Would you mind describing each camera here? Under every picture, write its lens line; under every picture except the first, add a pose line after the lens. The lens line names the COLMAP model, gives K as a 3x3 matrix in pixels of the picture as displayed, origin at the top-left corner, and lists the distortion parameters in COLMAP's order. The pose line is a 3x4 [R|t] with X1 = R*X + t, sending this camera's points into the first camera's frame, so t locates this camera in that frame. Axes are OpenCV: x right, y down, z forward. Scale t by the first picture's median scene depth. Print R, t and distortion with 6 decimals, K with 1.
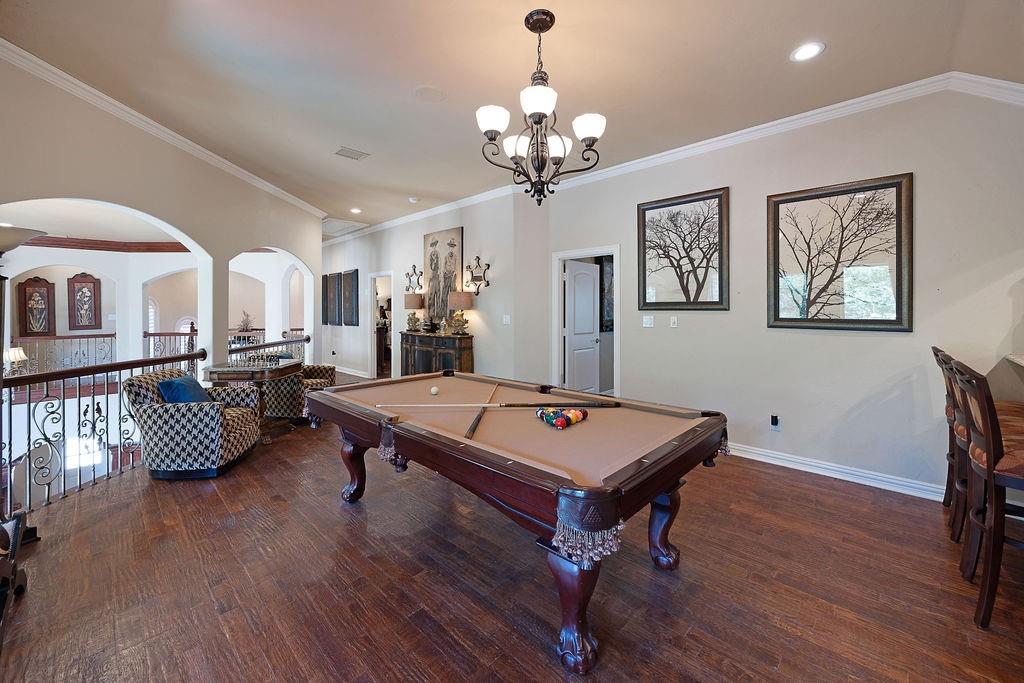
lens RADIAL K [[403.0, 0, 517.3], [0, 403.0, 319.8], [0, 0, 1]] dist [-0.000489, -0.000070]
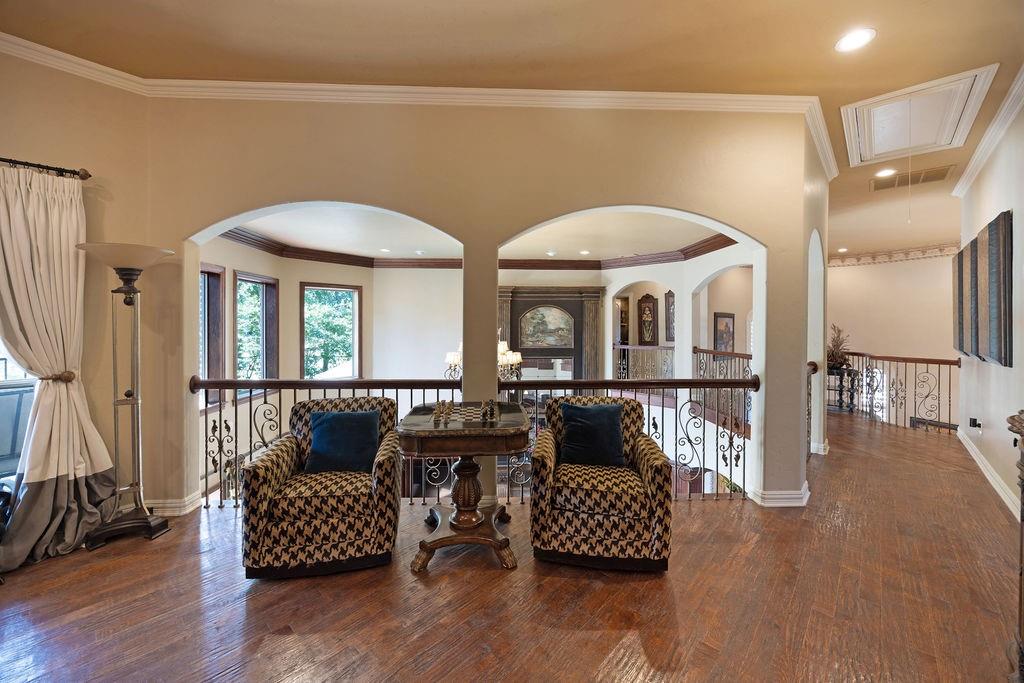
lens RADIAL K [[425.7, 0, 509.8], [0, 425.7, 325.1], [0, 0, 1]] dist [0.000246, 0.000029]
pose [[0.002441, 0.006662, -0.999975, -0.023570], [-0.024204, 0.999685, 0.006601, -0.013471], [0.999704, 0.024187, 0.002602, 0.621893]]
